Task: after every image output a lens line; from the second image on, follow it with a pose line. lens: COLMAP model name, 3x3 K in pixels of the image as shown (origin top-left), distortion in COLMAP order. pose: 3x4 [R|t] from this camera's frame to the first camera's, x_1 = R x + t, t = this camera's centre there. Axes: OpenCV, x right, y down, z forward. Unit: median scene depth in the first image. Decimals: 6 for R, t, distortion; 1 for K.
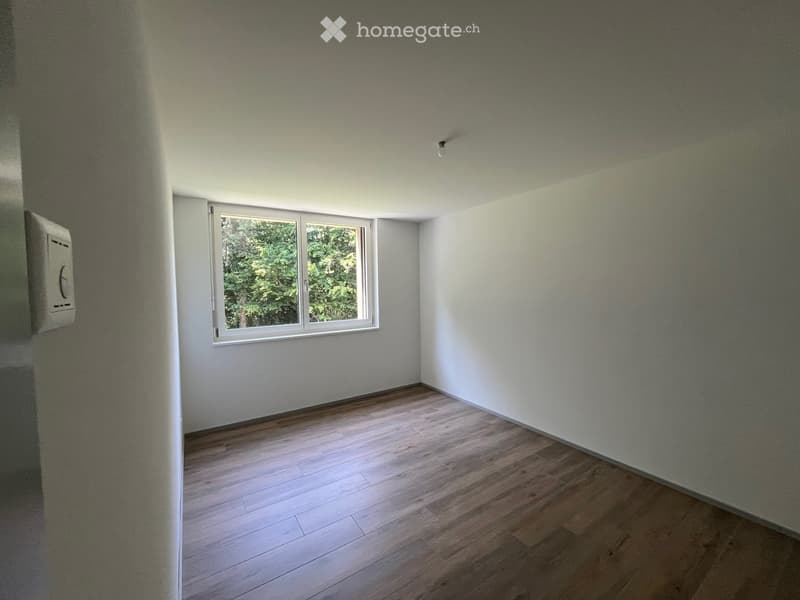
lens RADIAL K [[323.5, 0, 396.9], [0, 323.5, 298.3], [0, 0, 1]] dist [0.000490, 0.000081]
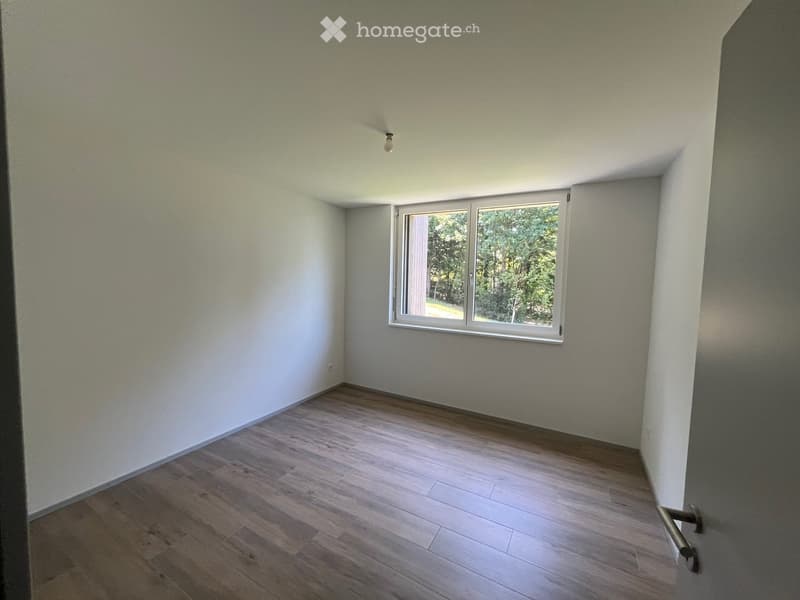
lens RADIAL K [[360.5, 0, 400.0], [0, 360.5, 300.0], [0, 0, 1]] dist [0.000920, 0.000080]
pose [[0.417187, 0.079779, -0.905312, 0.571912], [-0.069437, 0.996026, 0.055775, -0.021756], [0.906164, 0.039594, 0.421069, 0.393624]]
